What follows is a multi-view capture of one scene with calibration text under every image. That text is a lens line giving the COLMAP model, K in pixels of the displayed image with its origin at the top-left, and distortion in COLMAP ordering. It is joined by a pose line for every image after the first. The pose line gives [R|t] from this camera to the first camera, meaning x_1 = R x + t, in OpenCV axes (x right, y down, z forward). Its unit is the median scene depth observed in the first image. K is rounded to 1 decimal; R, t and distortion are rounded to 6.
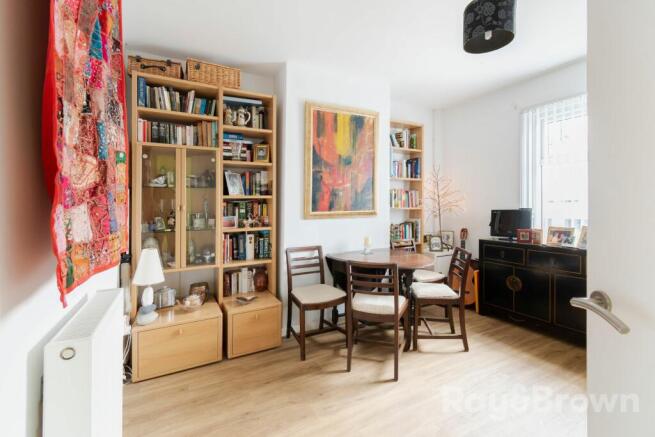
lens RADIAL K [[285.2, 0, 328.5], [0, 285.2, 210.9], [0, 0, 1]] dist [0.001796, 0.000291]
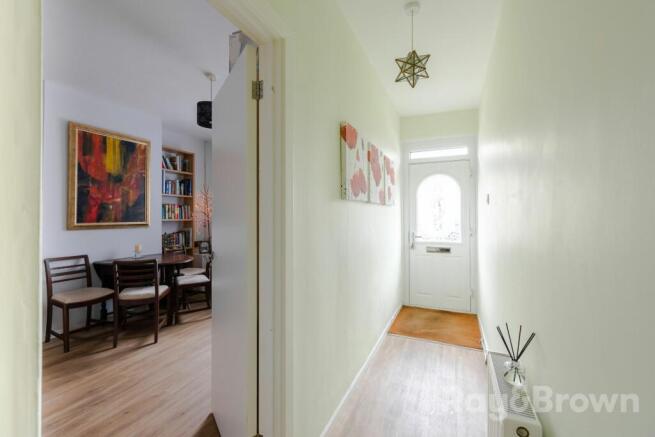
lens RADIAL K [[287.8, 0, 327.6], [0, 287.8, 221.9], [0, 0, 1]] dist [0.000492, -0.000201]
pose [[0.793149, -0.000084, 0.609028, 0.030457], [-0.001666, 0.999996, 0.002308, -0.005090], [-0.609026, -0.002846, 0.793145, -0.440692]]
